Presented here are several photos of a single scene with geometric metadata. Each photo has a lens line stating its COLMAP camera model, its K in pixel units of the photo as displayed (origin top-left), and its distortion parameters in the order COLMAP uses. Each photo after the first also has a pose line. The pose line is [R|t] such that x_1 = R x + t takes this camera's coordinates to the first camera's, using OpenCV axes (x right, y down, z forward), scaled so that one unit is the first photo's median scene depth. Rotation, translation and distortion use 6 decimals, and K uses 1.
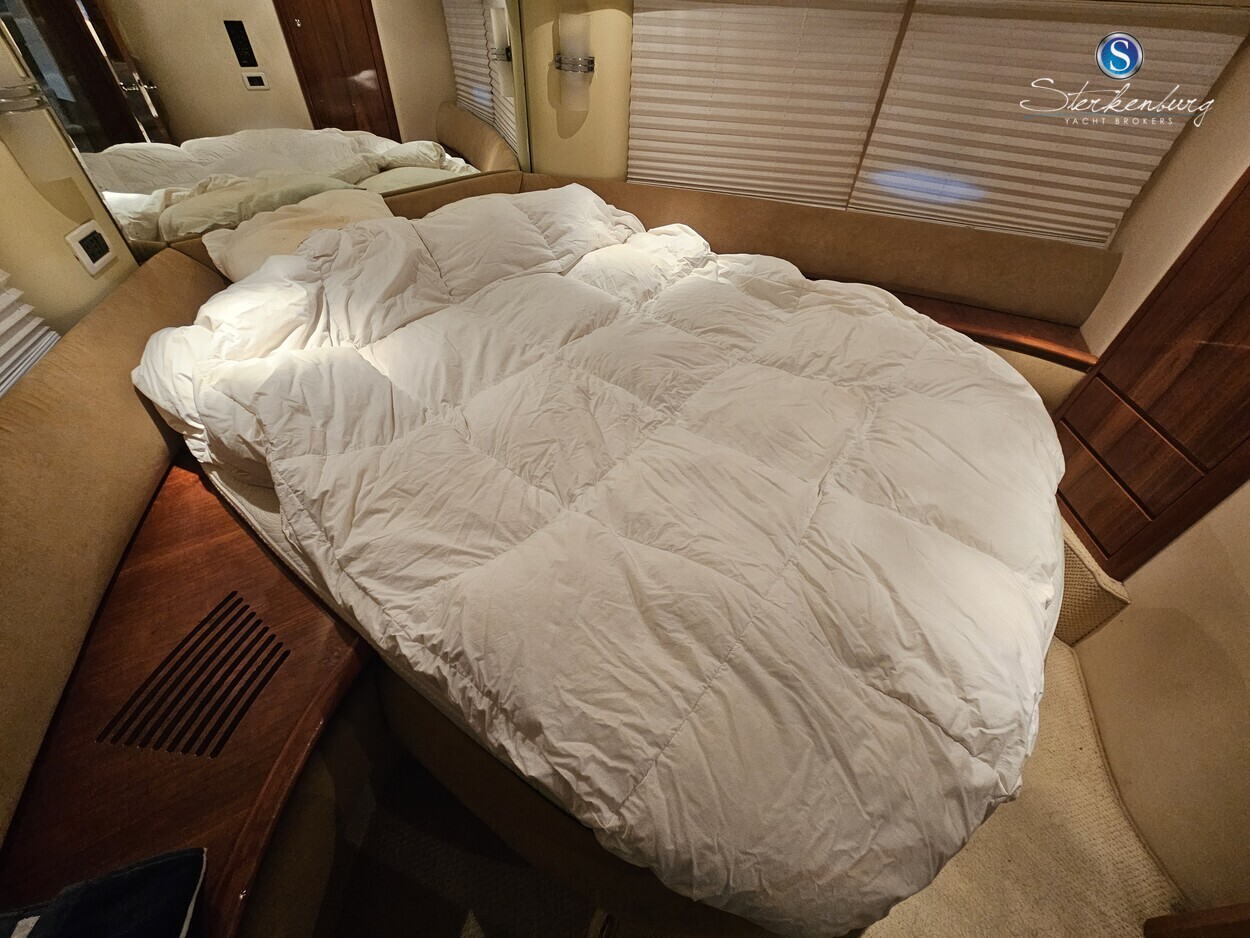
lens RADIAL K [[501.0, 0, 619.3], [0, 501.0, 459.0], [0, 0, 1]] dist [0.002220, -0.000068]
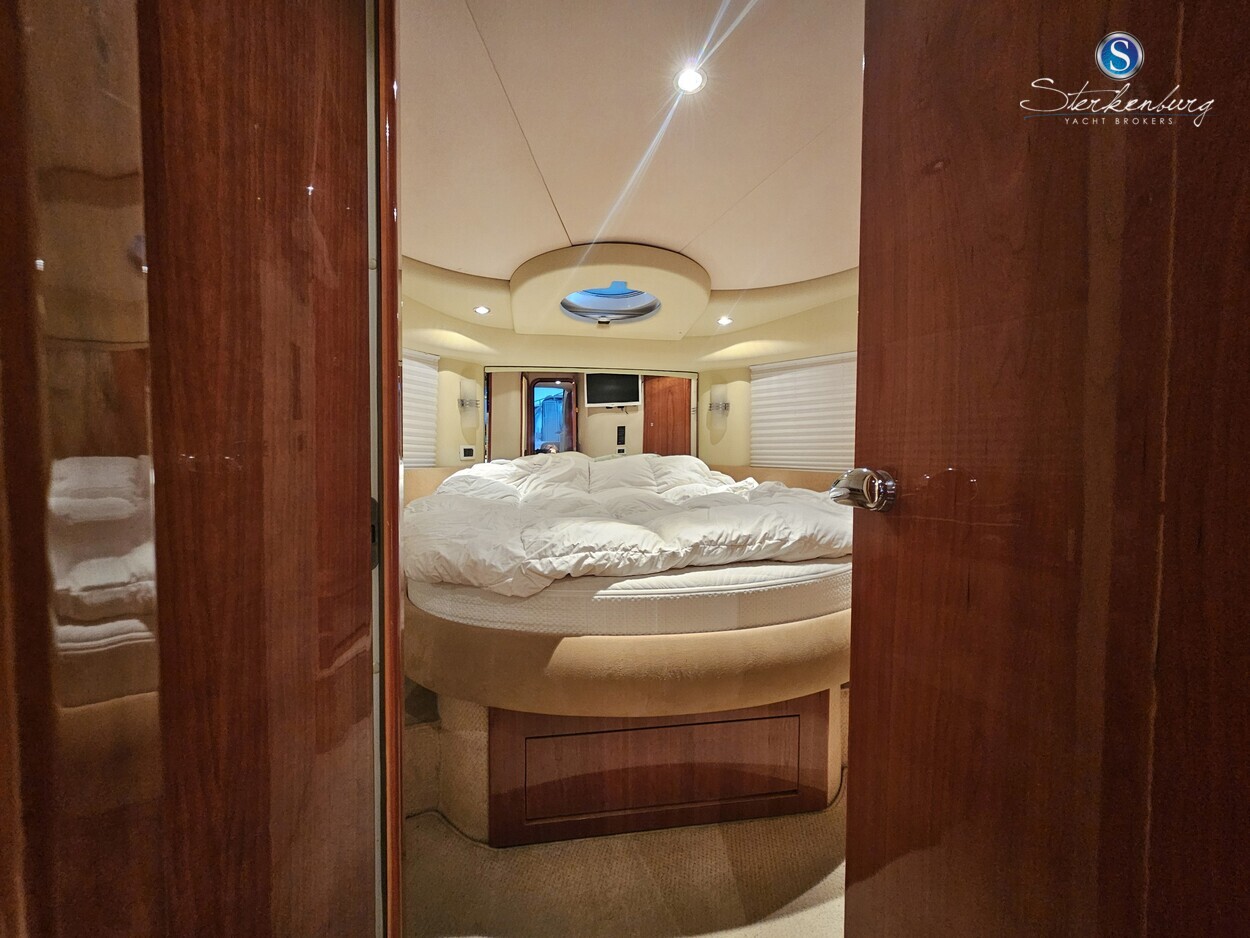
lens RADIAL K [[501.0, 0, 619.3], [0, 501.0, 459.0], [0, 0, 1]] dist [0.002220, -0.000068]
pose [[0.777606, -0.024964, -0.628256, 0.798778], [-0.398786, 0.752937, -0.523503, 0.434559], [0.486106, 0.657619, 0.575533, -0.058624]]
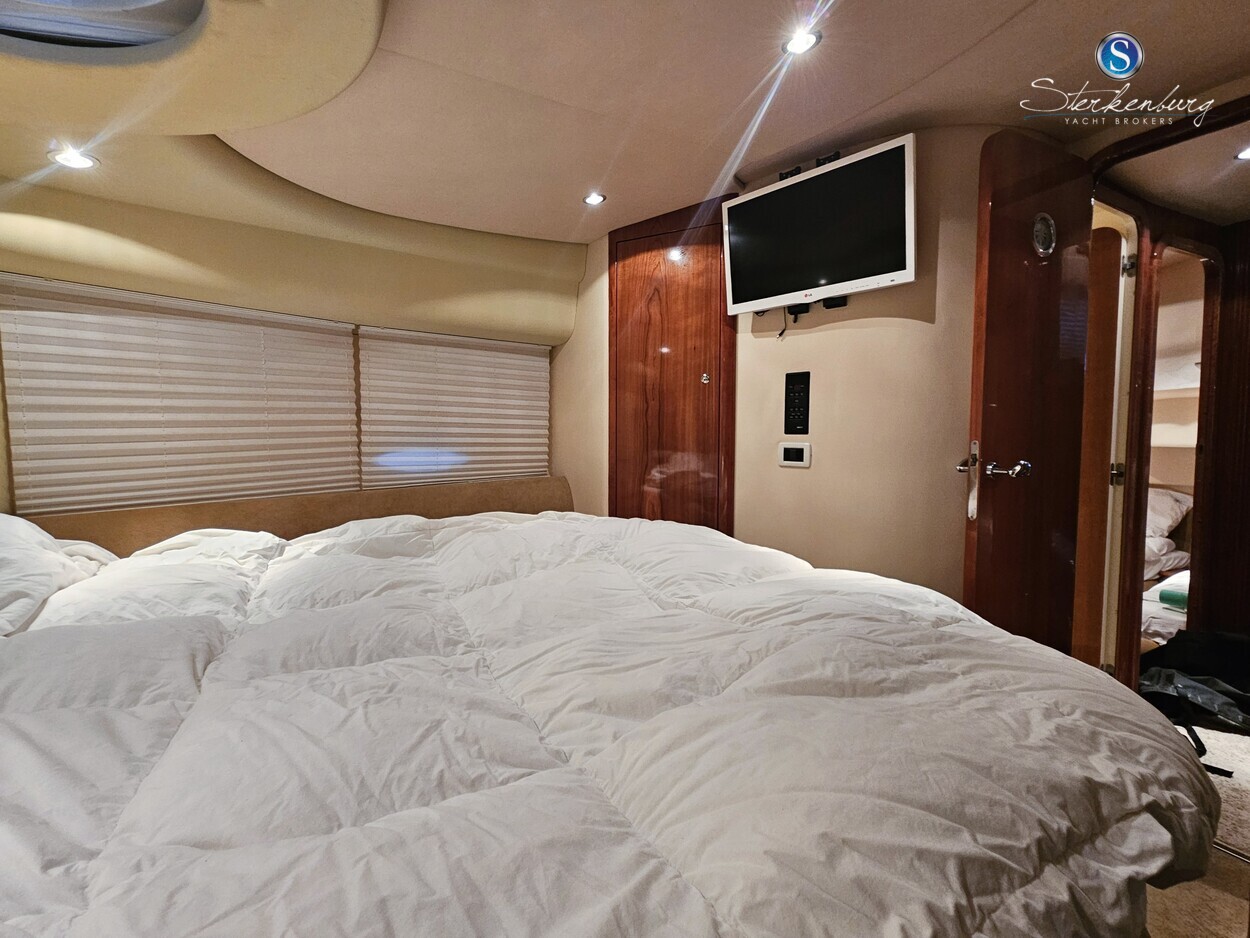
lens RADIAL K [[540.9, 0, 625.0], [0, 540.9, 469.0], [0, 0, 1]] dist [-0.002061, -0.000076]
pose [[0.435487, -0.117462, 0.892499, -0.309367], [0.626277, 0.751713, -0.206653, 0.003108], [-0.646629, 0.648946, 0.400925, 0.269818]]
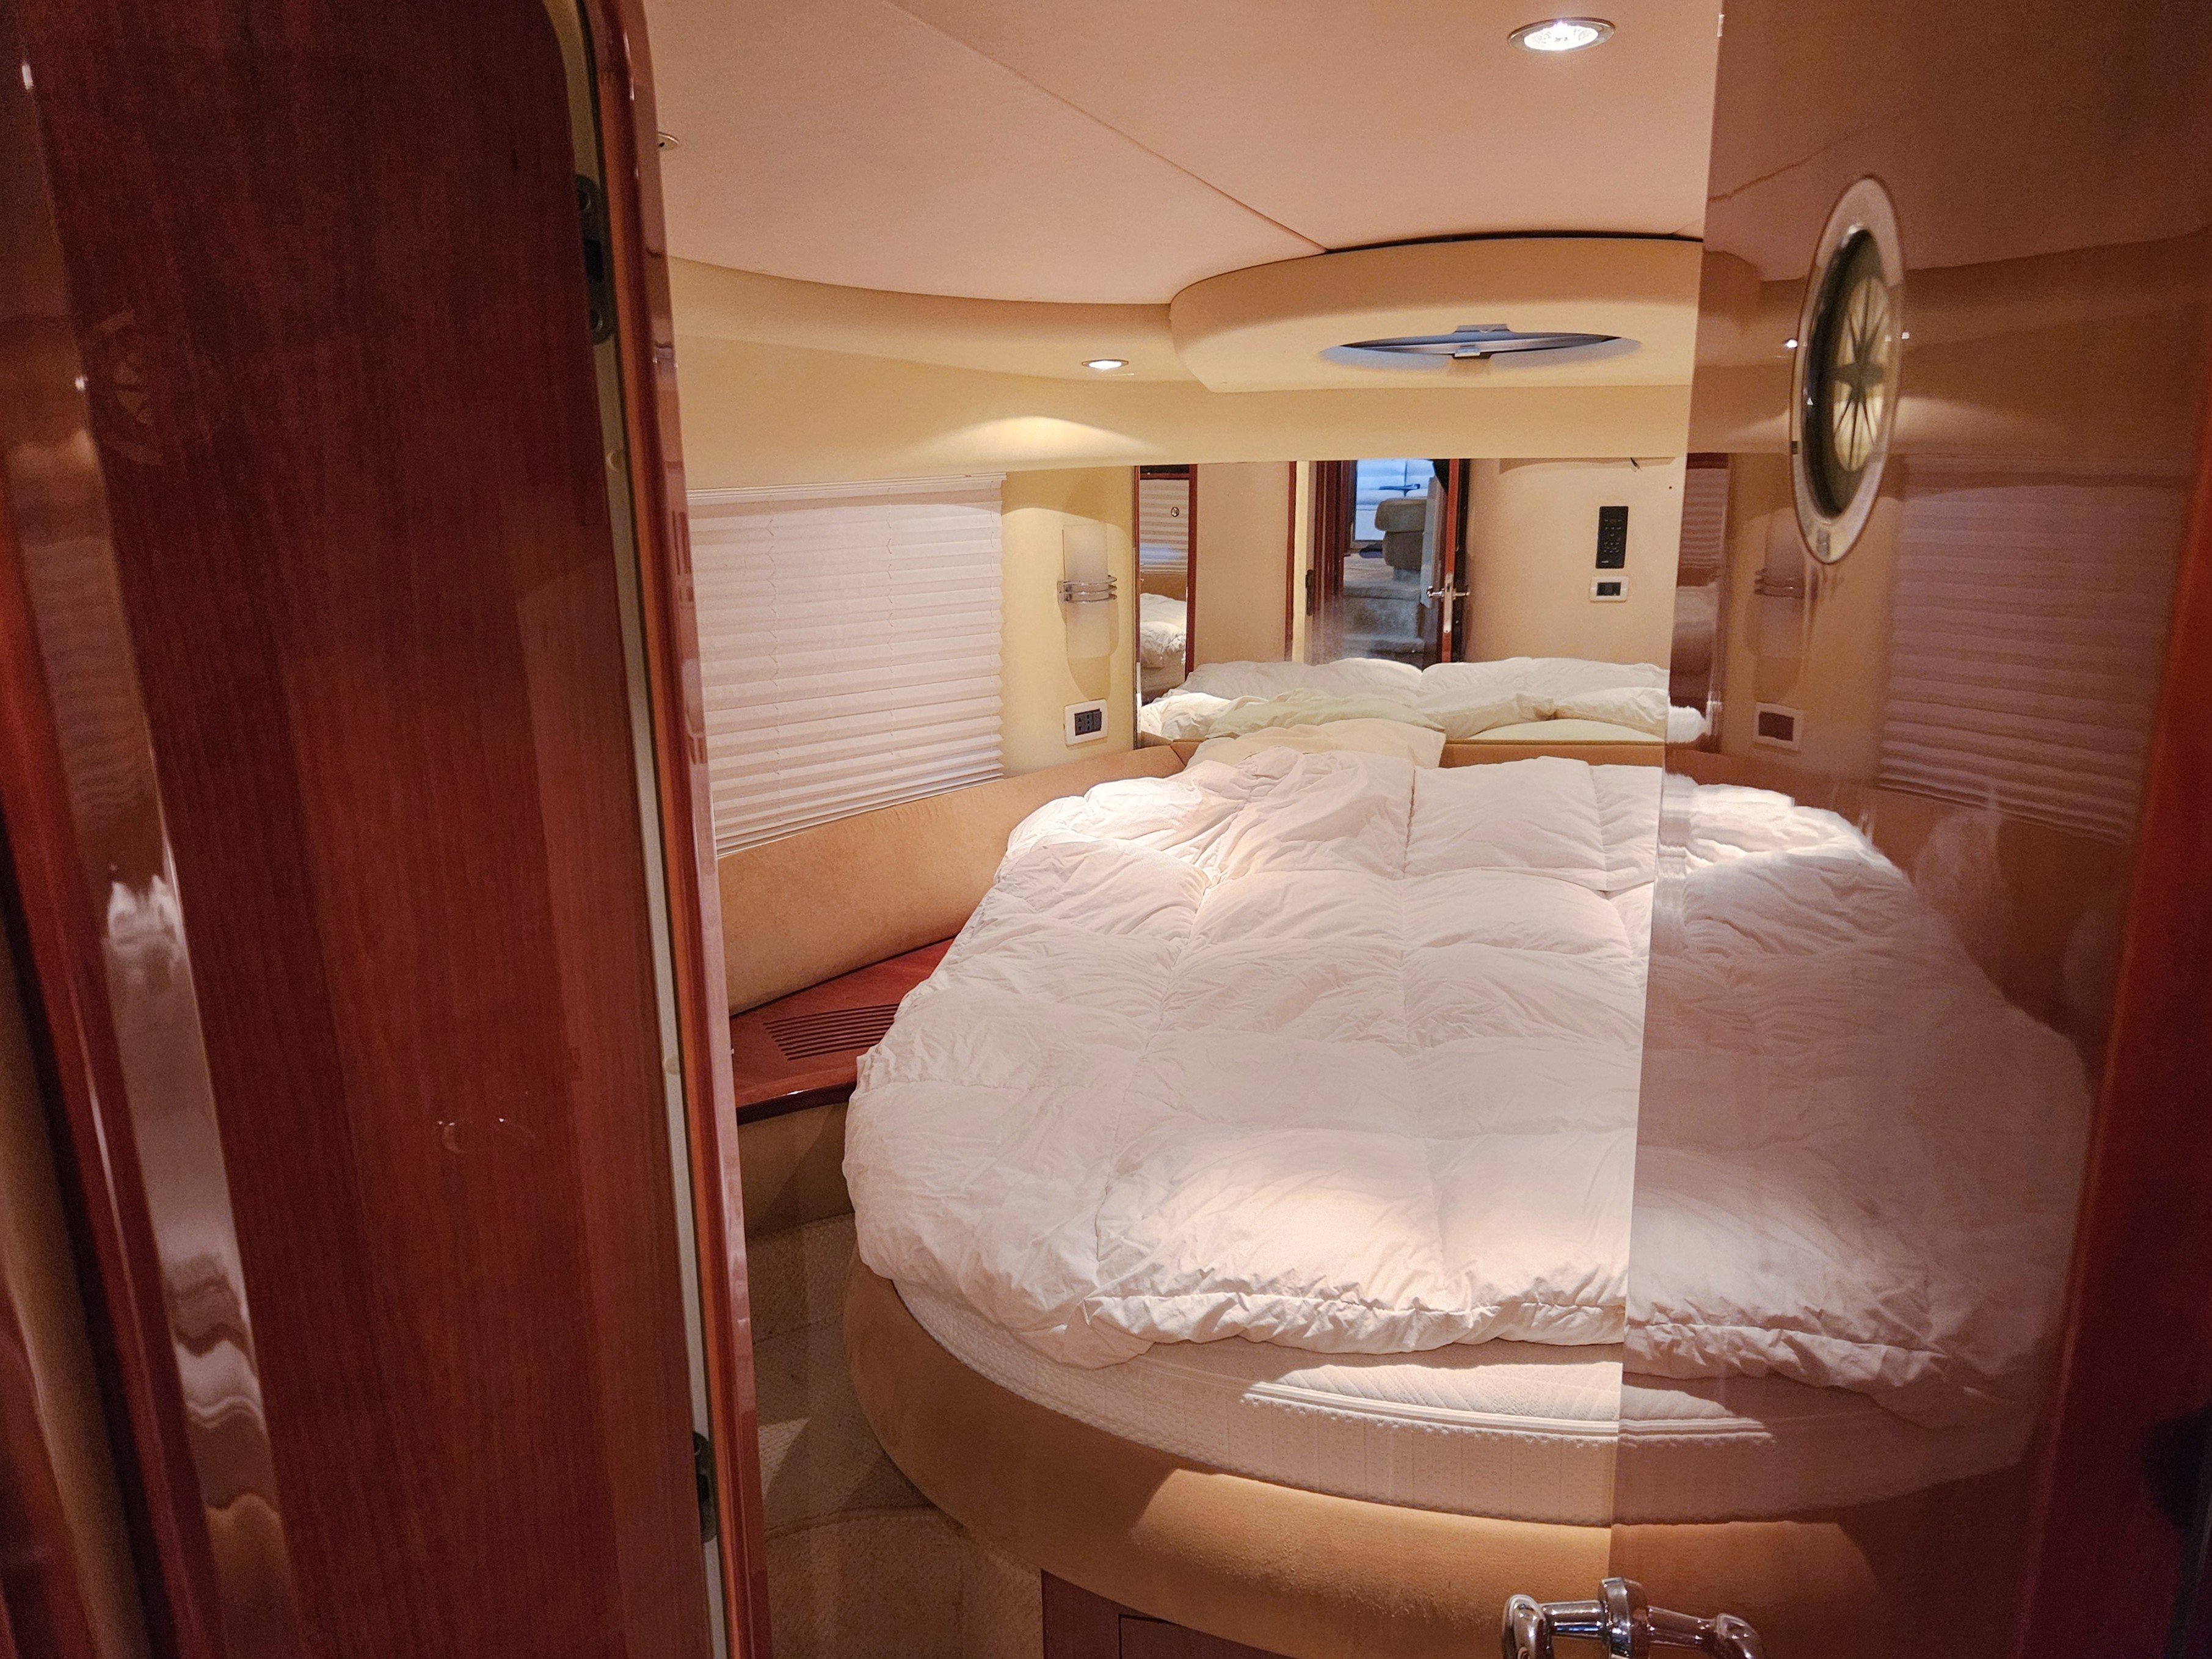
lens RADIAL K [[1585.4, 0, 1109.6], [0, 1585.4, 807.0], [0, 0, 1]] dist [0.066693, -0.002072]
pose [[0.520352, 0.157333, -0.839333, 1.036144], [-0.546085, 0.816954, -0.185412, 0.165679], [0.656525, 0.554827, 0.511021, -0.287099]]
